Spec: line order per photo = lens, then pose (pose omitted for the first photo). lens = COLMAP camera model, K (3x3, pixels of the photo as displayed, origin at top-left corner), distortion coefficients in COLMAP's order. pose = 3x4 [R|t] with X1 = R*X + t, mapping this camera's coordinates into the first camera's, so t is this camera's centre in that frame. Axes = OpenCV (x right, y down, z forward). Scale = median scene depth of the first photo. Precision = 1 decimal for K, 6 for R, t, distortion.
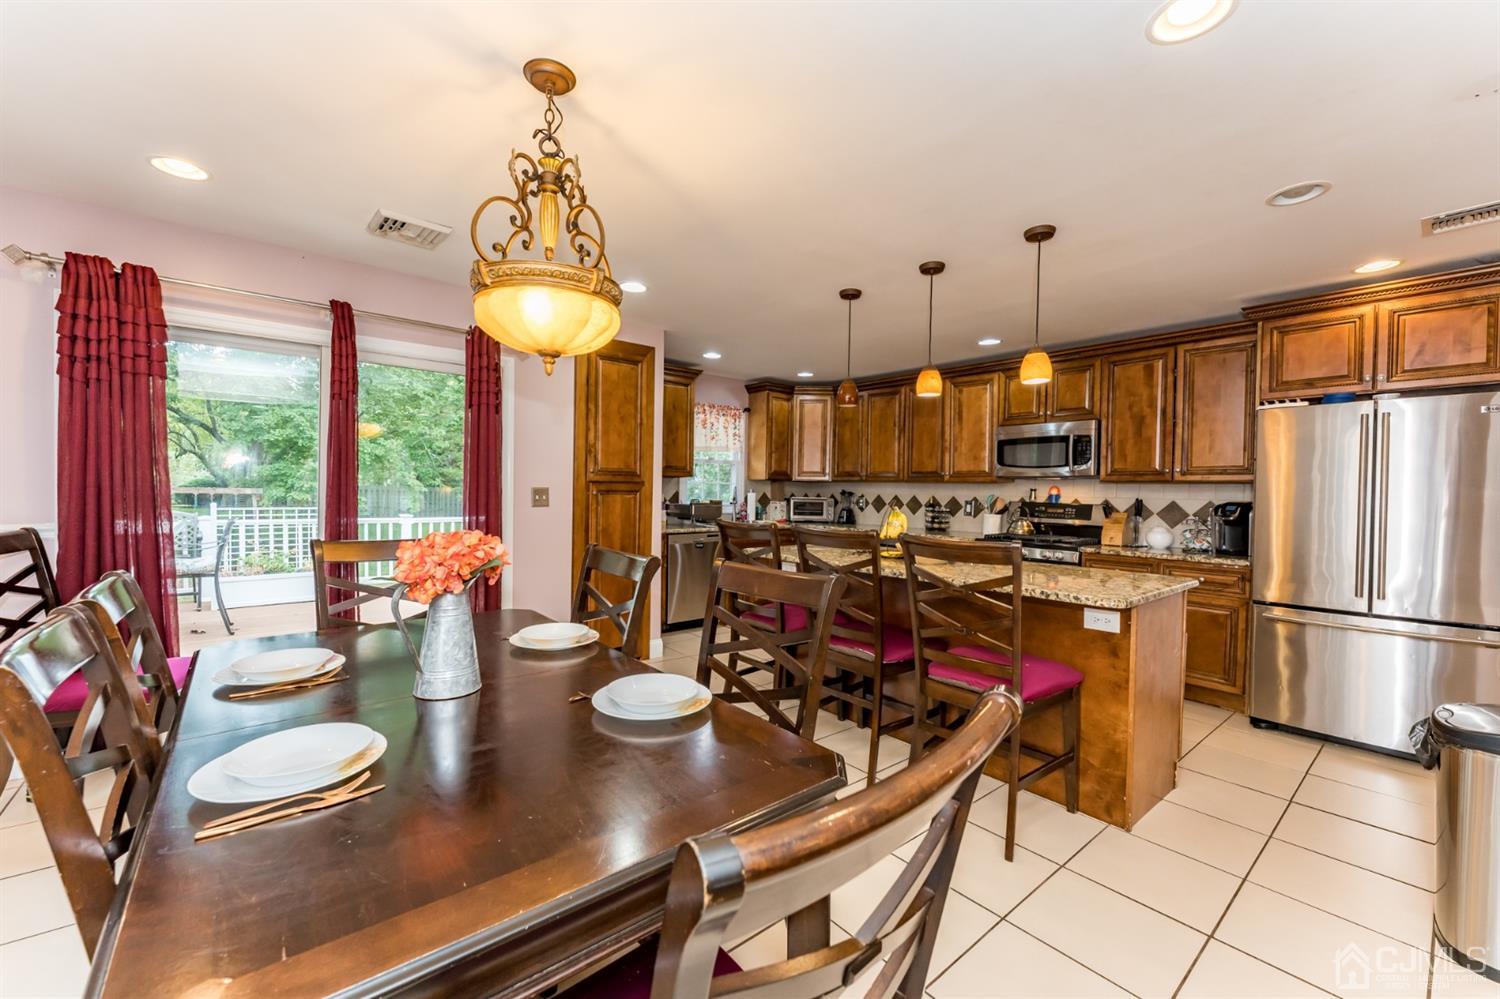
lens RADIAL K [[597.9, 0, 750.0], [0, 597.9, 499.5], [0, 0, 1]] dist [0.017351, -0.000014]
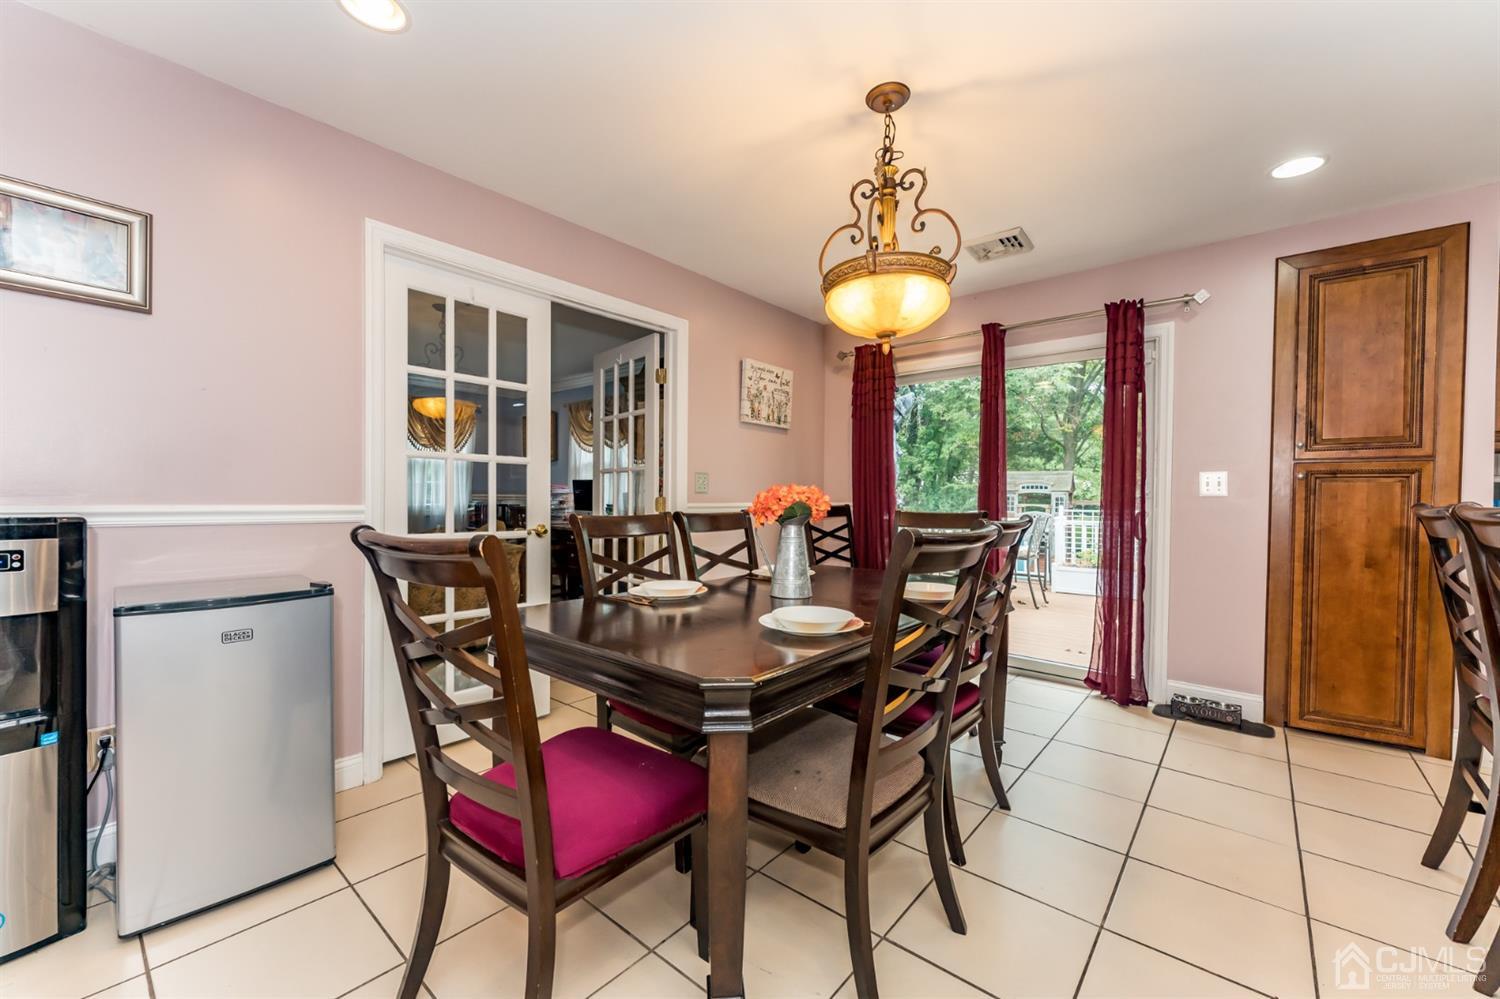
lens RADIAL K [[595.4, 0, 743.0], [0, 595.4, 503.9], [0, 0, 1]] dist [0.001165, -0.000278]
pose [[0.167839, -0.002425, -0.985811, 0.531565], [-0.018153, 0.999820, -0.005550, 0.061821], [0.985647, 0.018827, 0.167765, 0.399450]]
